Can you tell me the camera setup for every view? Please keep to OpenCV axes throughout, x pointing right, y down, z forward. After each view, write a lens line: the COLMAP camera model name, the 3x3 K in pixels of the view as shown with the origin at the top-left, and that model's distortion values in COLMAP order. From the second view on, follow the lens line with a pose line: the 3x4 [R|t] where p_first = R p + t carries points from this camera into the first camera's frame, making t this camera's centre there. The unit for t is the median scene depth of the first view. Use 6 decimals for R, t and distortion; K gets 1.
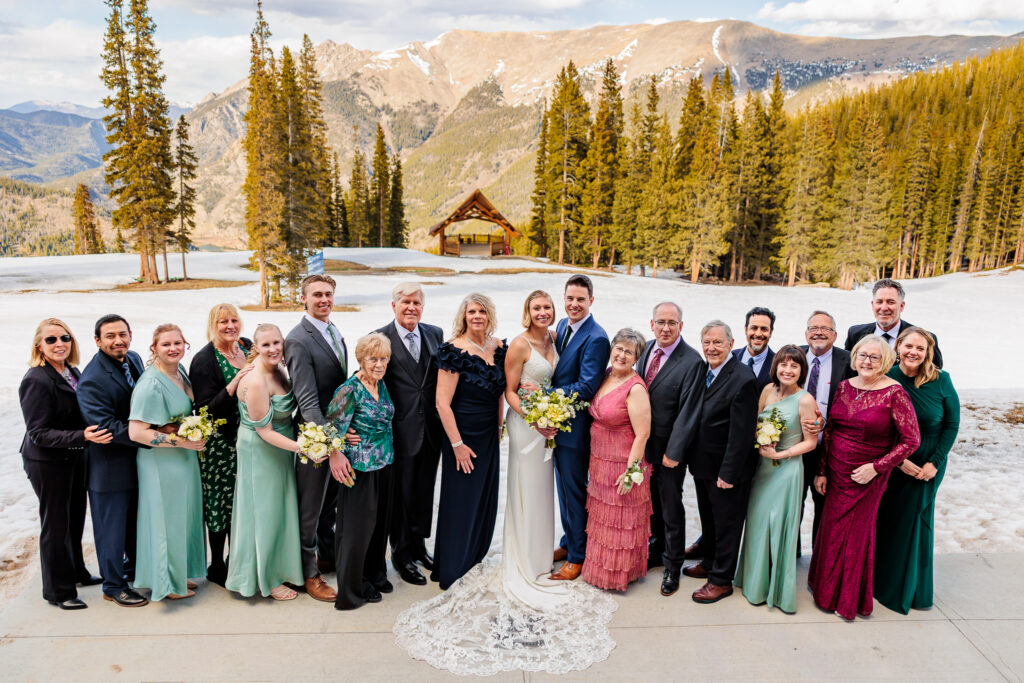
lens RADIAL K [[850.0, 0, 527.4], [0, 850.0, 341.9], [0, 0, 1]] dist [0.012577, 0.006037]
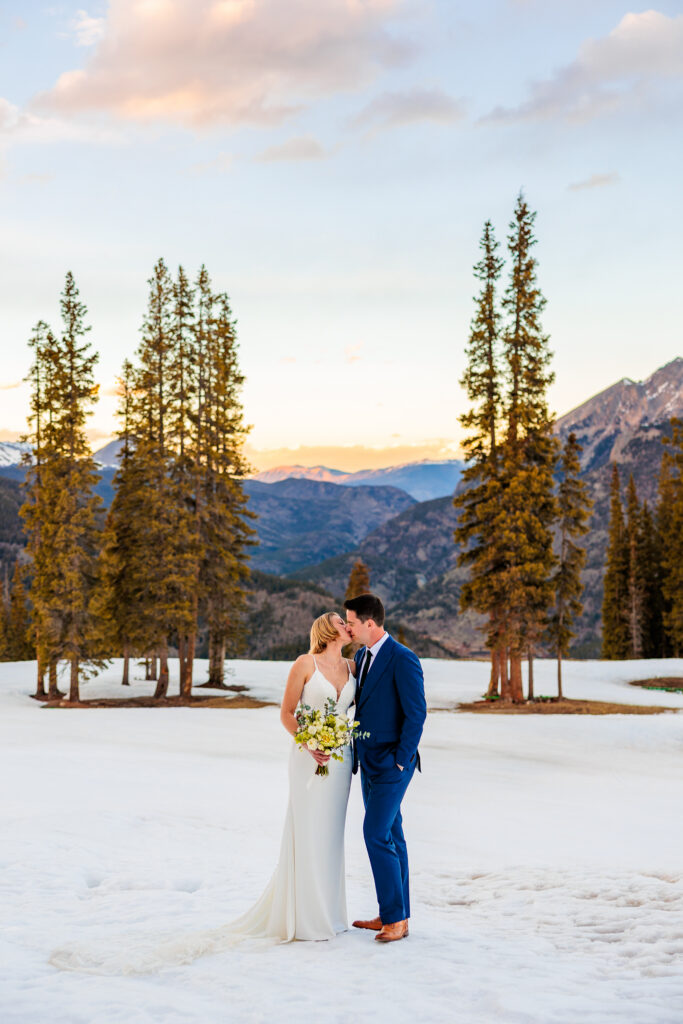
lens RADIAL K [[1342.2, 0, 324.0], [0, 1342.2, 499.6], [0, 0, 1]] dist [0.025905, 0.003418]
pose [[0.888601, -0.028153, -0.457817, -0.078453], [-0.080598, 0.973001, -0.216270, 0.005736], [0.451545, 0.229077, 0.862341, 0.053003]]
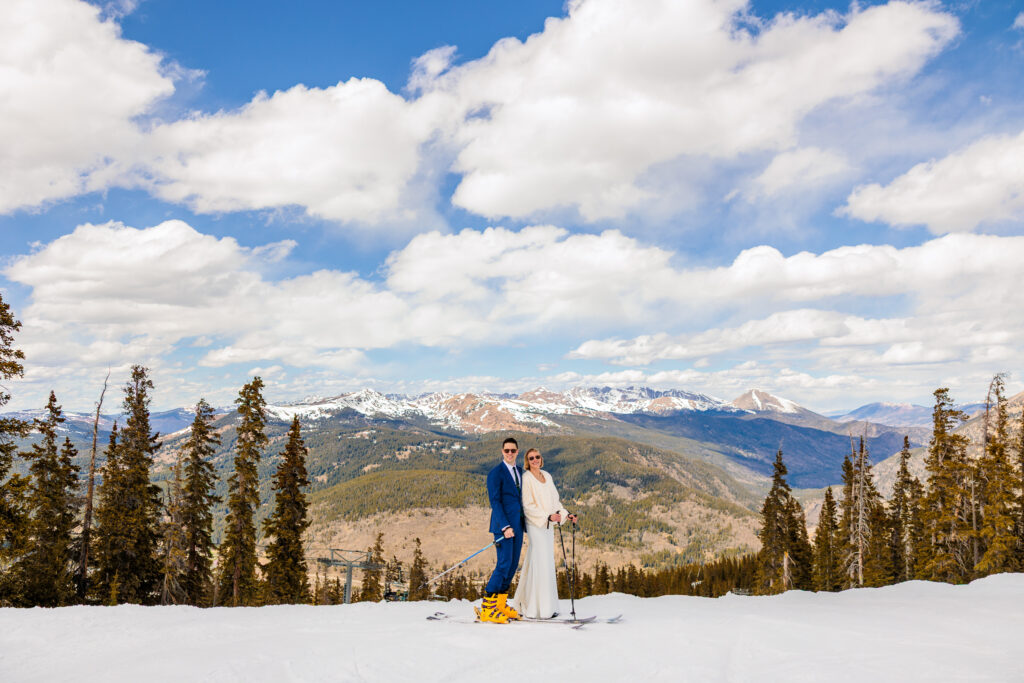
lens RADIAL K [[850.0, 0, 527.4], [0, 850.0, 341.9], [0, 0, 1]] dist [0.012577, 0.006037]
pose [[0.596181, -0.073306, -0.799497, 3.368594], [-0.190829, 0.954345, -0.229804, -0.477300], [0.779841, 0.289572, 0.554973, -1.281764]]
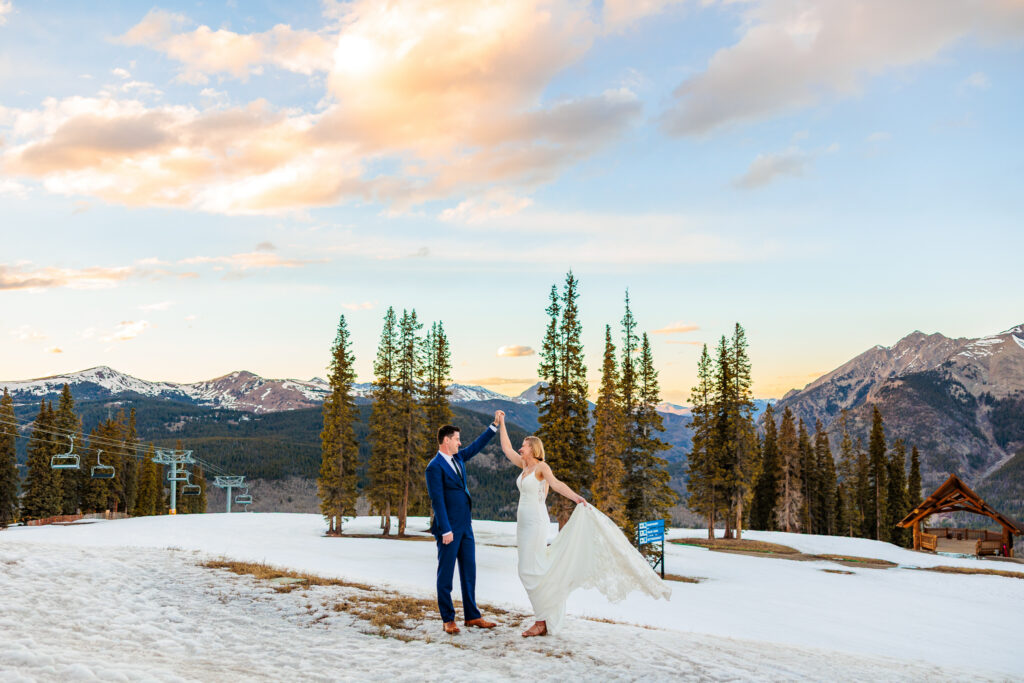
lens RADIAL K [[856.7, 0, 485.4], [0, 856.7, 343.6], [0, 0, 1]] dist [0.022863, -0.002271]
pose [[0.770396, -0.074641, -0.633181, 0.143593], [-0.139468, 0.949341, -0.281602, 0.007511], [0.622124, 0.305253, 0.720959, 0.031355]]
